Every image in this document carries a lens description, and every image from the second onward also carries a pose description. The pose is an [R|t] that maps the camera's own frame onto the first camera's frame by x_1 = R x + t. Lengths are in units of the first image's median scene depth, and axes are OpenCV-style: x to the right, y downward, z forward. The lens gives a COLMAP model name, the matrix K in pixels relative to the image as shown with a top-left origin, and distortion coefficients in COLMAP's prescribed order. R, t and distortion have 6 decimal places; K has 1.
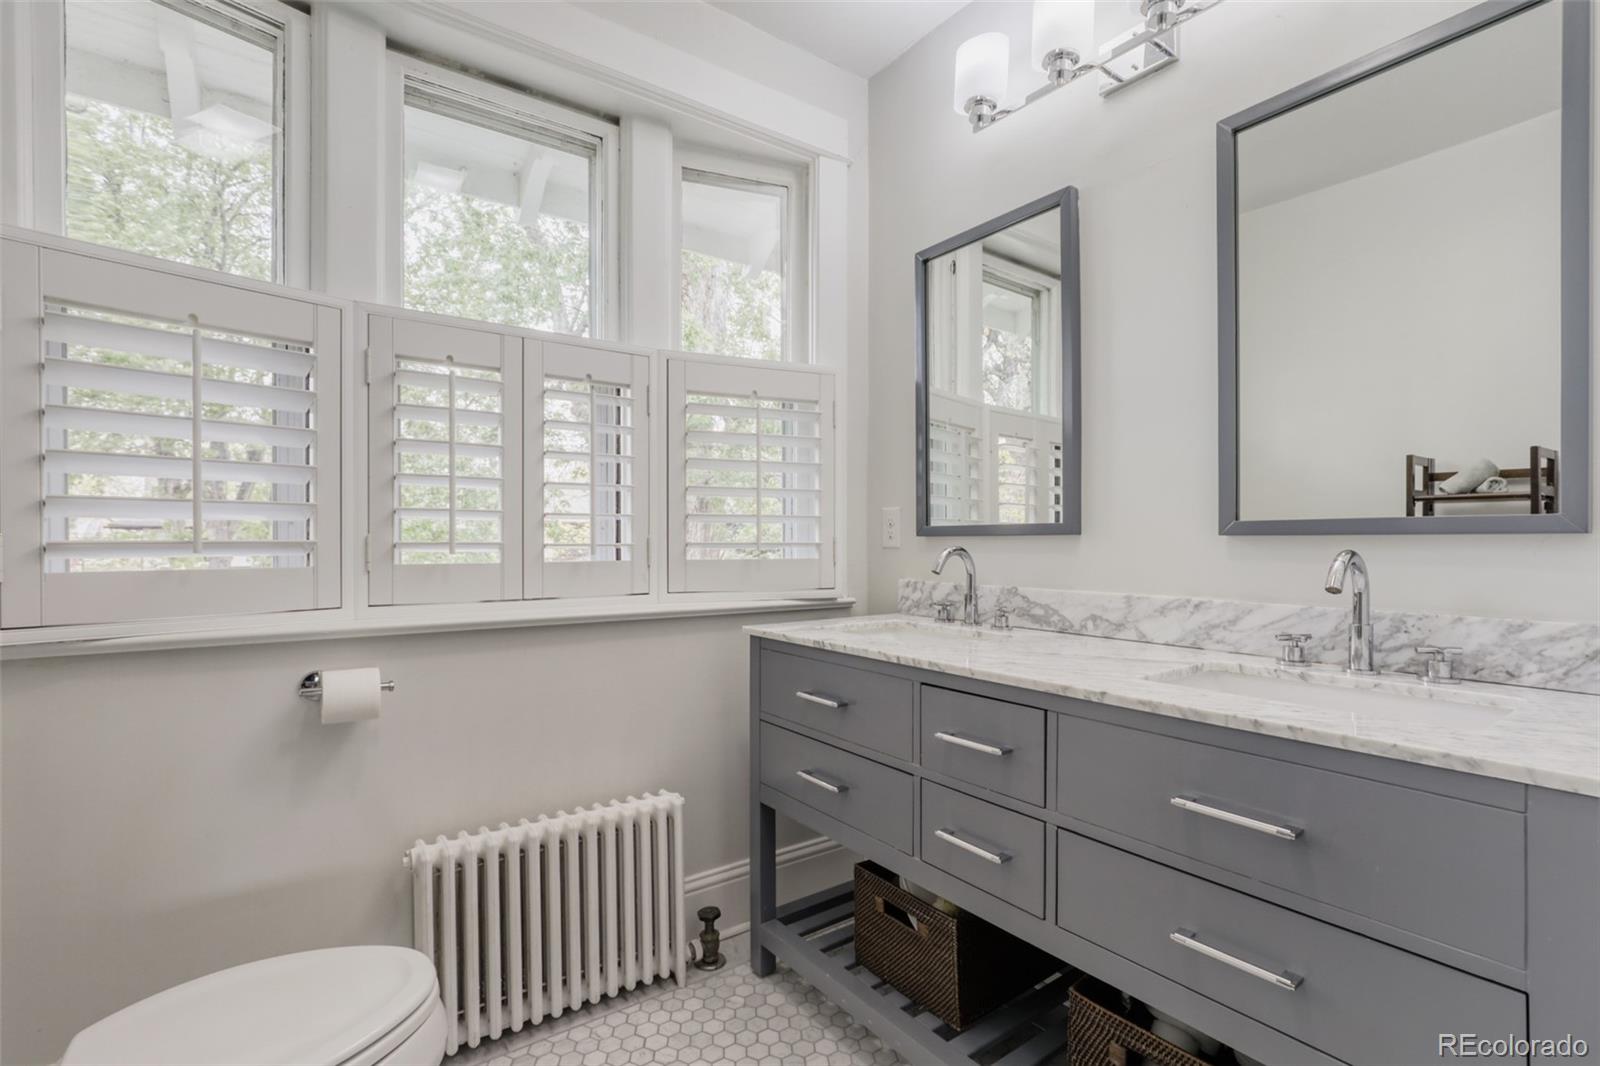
lens RADIAL K [[732.5, 0, 798.3], [0, 732.5, 529.2], [0, 0, 1]] dist [-0.020575, 0.002307]
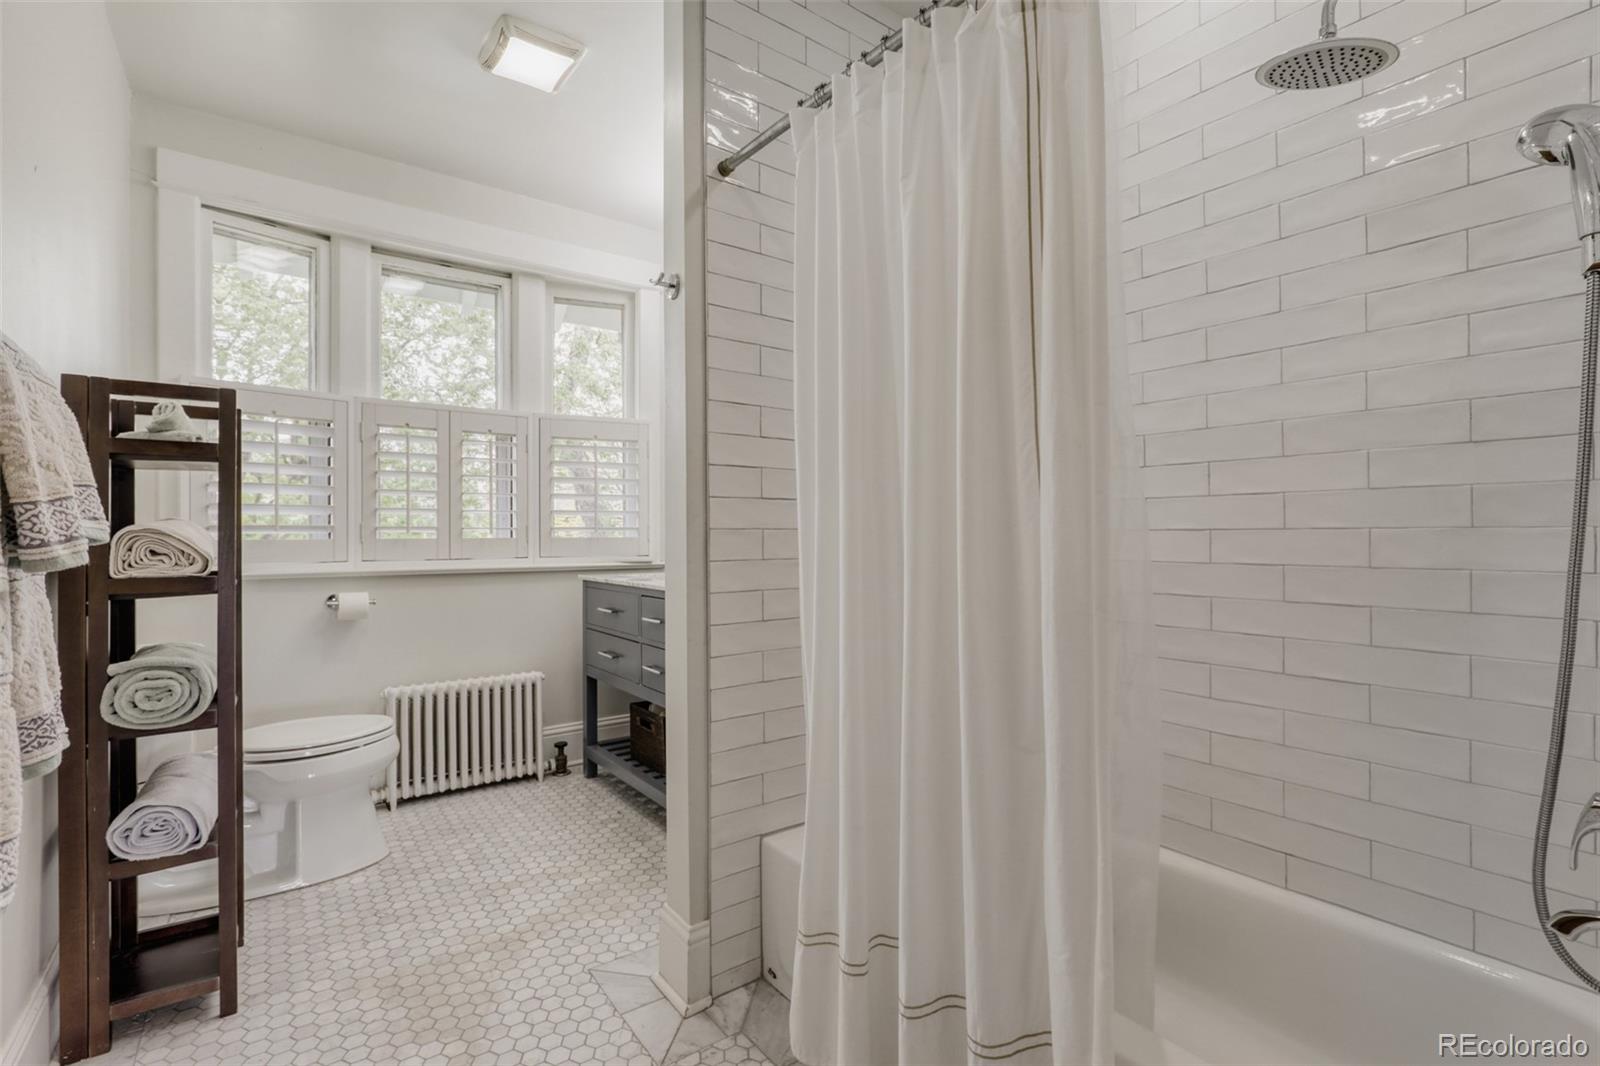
lens RADIAL K [[732.5, 0, 794.6], [0, 732.5, 516.1], [0, 0, 1]] dist [-0.020575, 0.002307]
pose [[0.999901, -0.003891, 0.013526, 0.420817], [0.004026, 0.999942, -0.009948, 0.013016], [-0.013487, 0.010001, 0.999859, -0.750916]]
